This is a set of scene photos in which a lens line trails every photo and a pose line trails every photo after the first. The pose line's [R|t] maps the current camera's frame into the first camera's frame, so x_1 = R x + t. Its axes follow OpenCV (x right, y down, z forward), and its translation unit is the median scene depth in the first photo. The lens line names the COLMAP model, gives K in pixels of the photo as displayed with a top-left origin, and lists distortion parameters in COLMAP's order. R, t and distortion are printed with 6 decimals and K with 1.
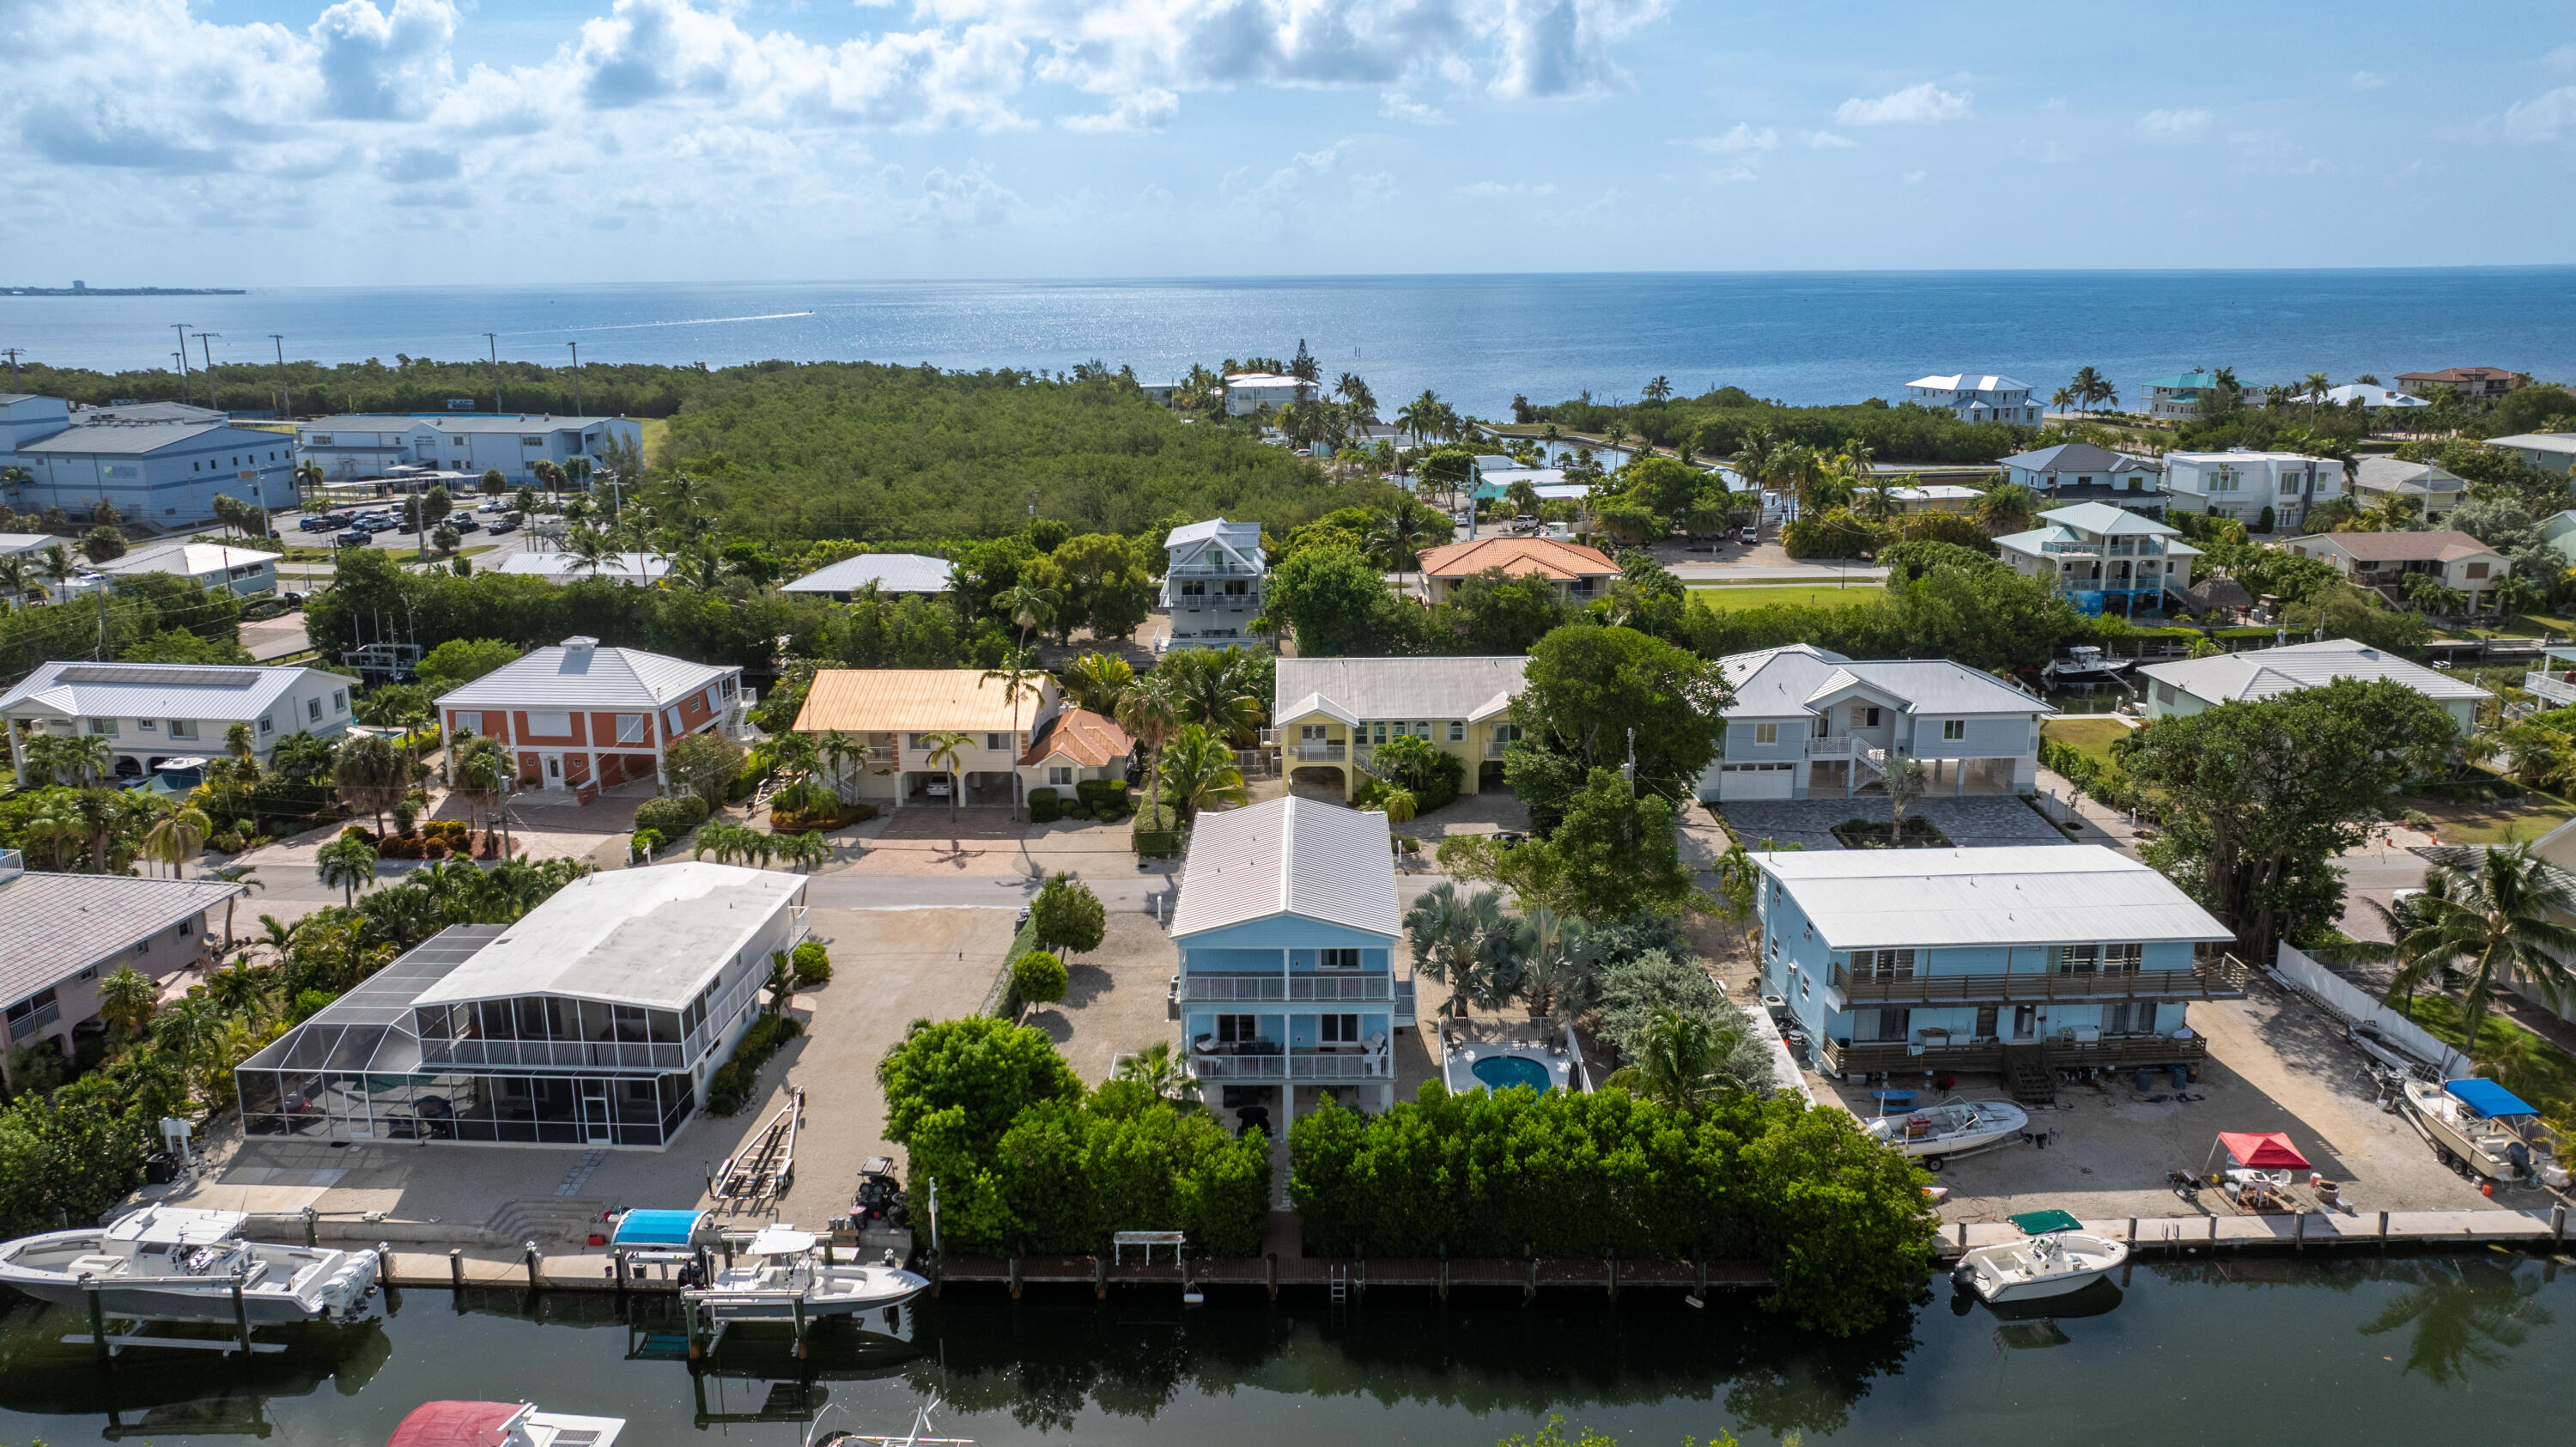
lens RADIAL K [[1806.8, 0, 1288.0], [0, 1806.8, 723.5], [0, 0, 1]] dist [0.006061, 0.000308]
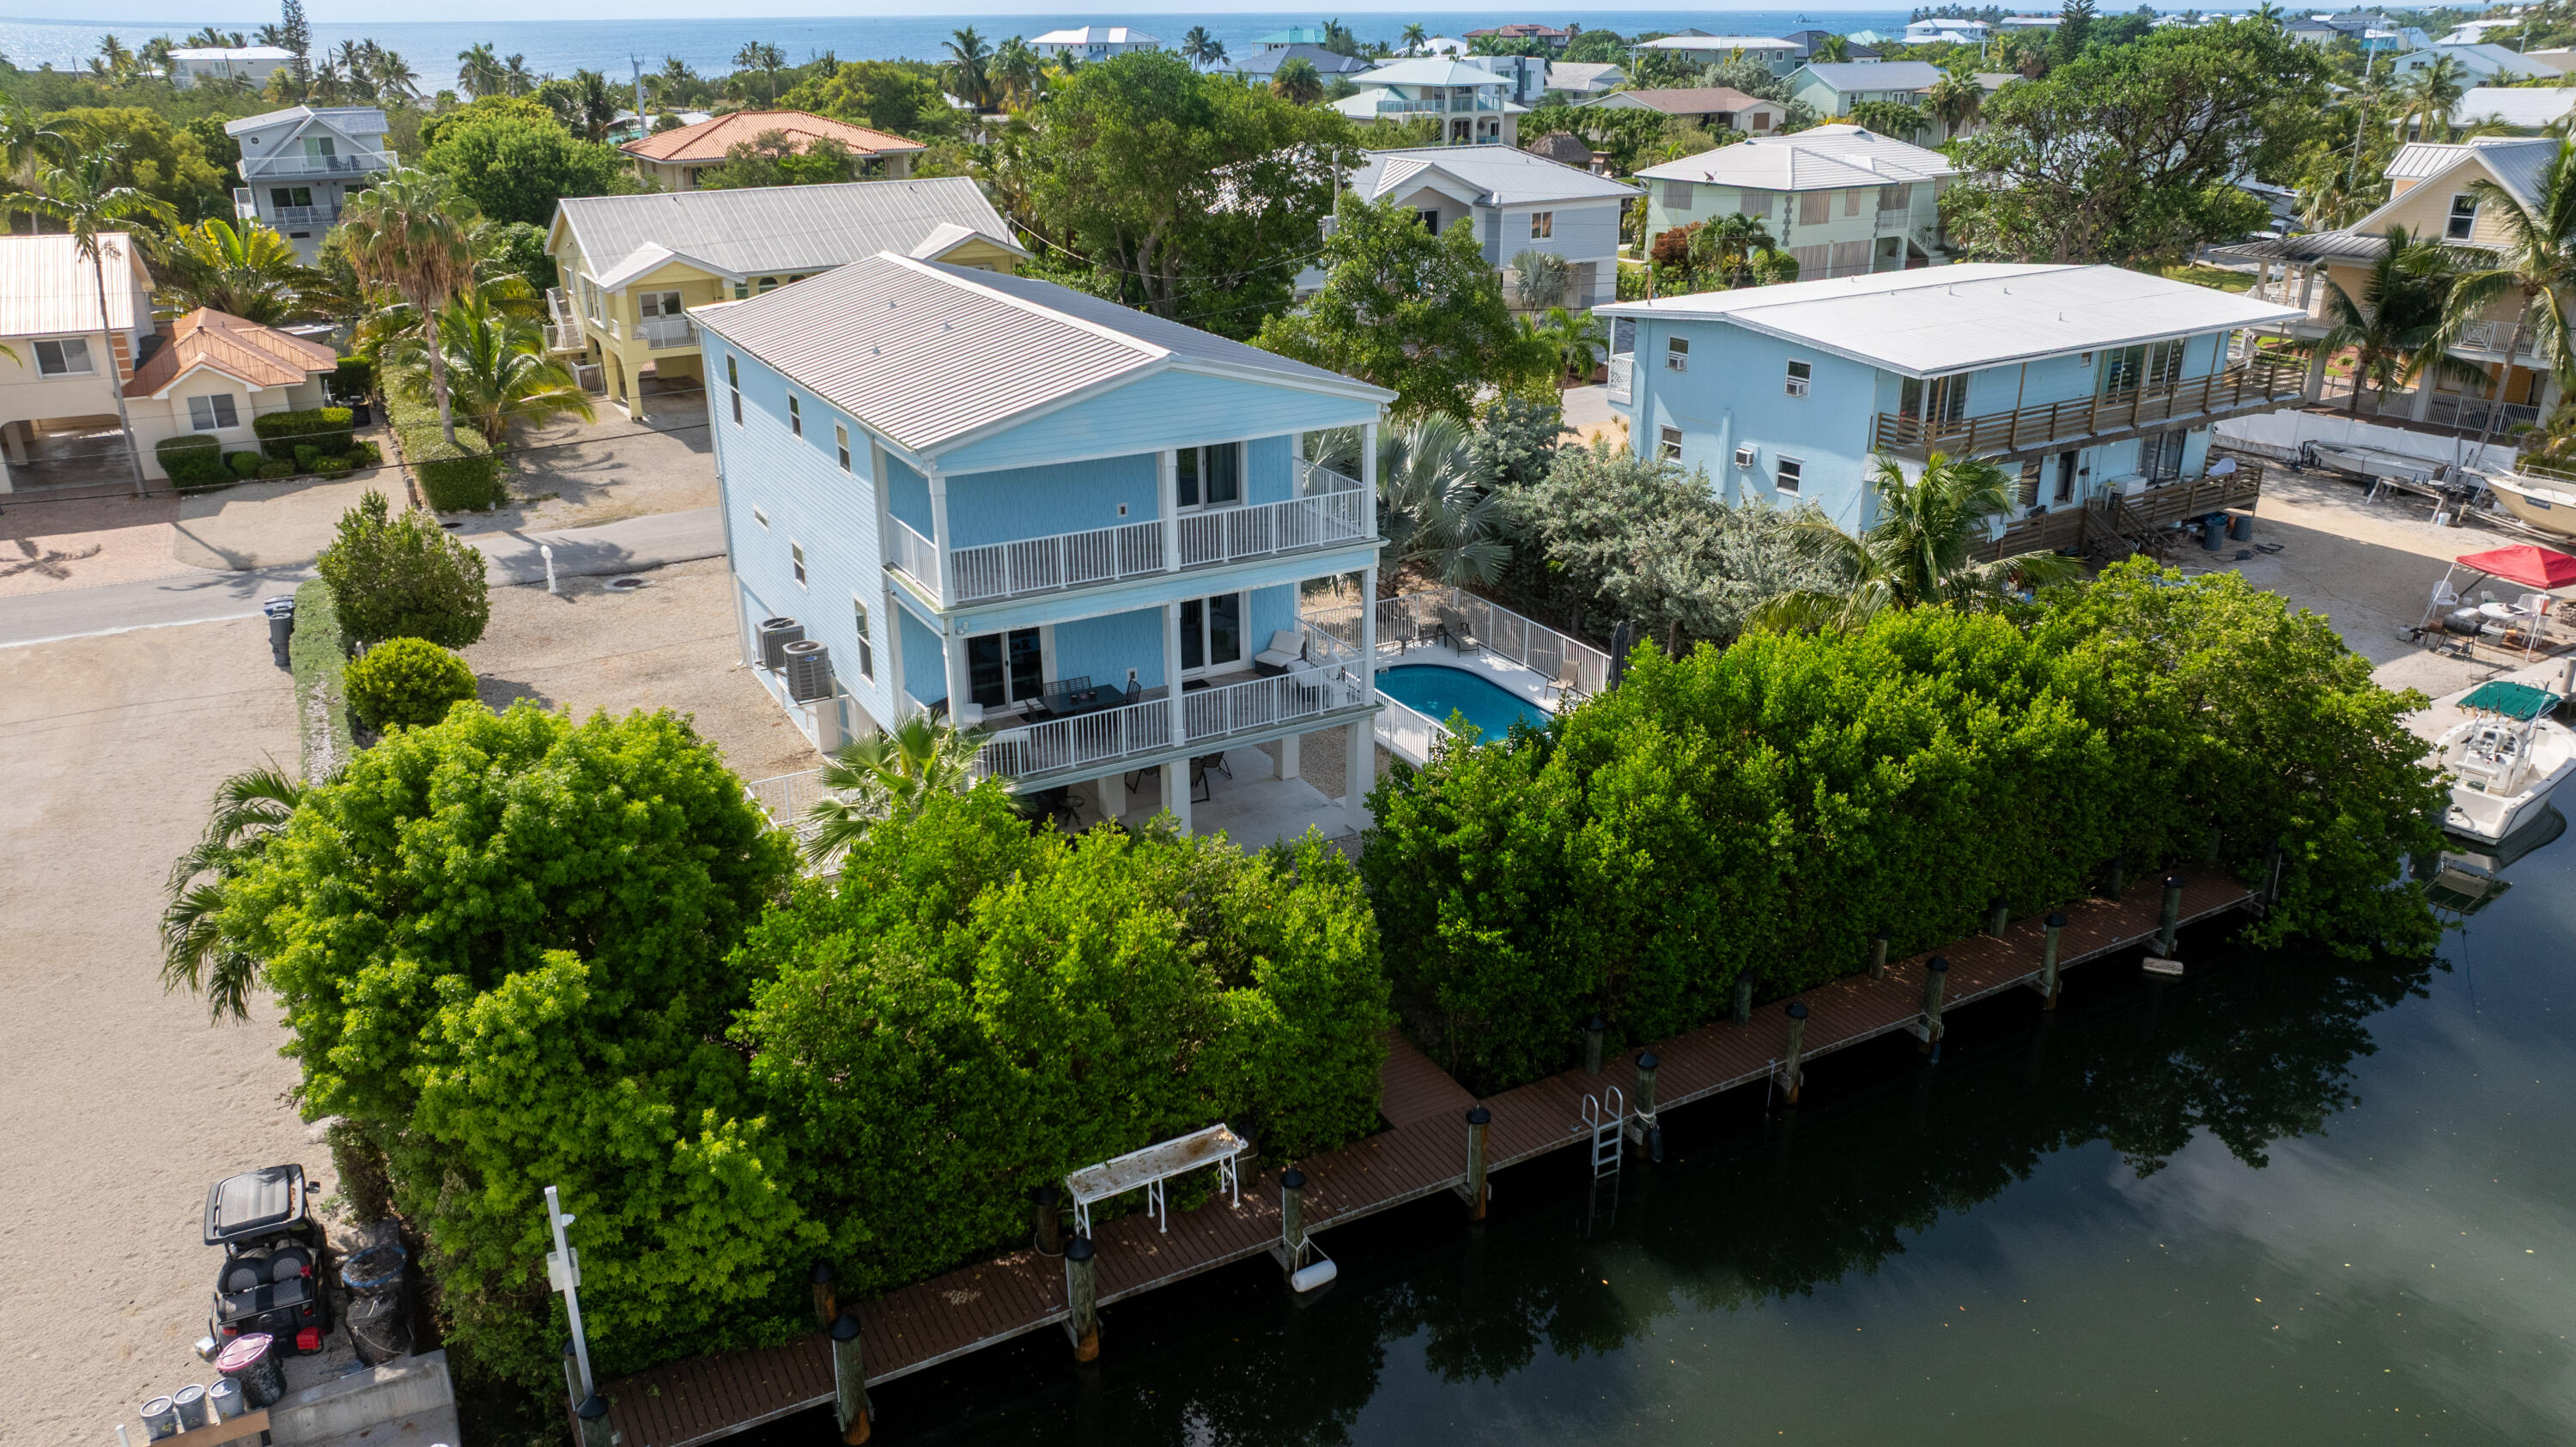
lens RADIAL K [[1811.5, 0, 1288.0], [0, 1811.5, 723.5], [0, 0, 1]] dist [-0.038075, 0.051754]
pose [[0.864543, -0.181915, 0.468479, -0.175290], [0.121031, 0.980117, 0.157234, 0.112718], [-0.487768, -0.079235, 0.869370, 0.544434]]
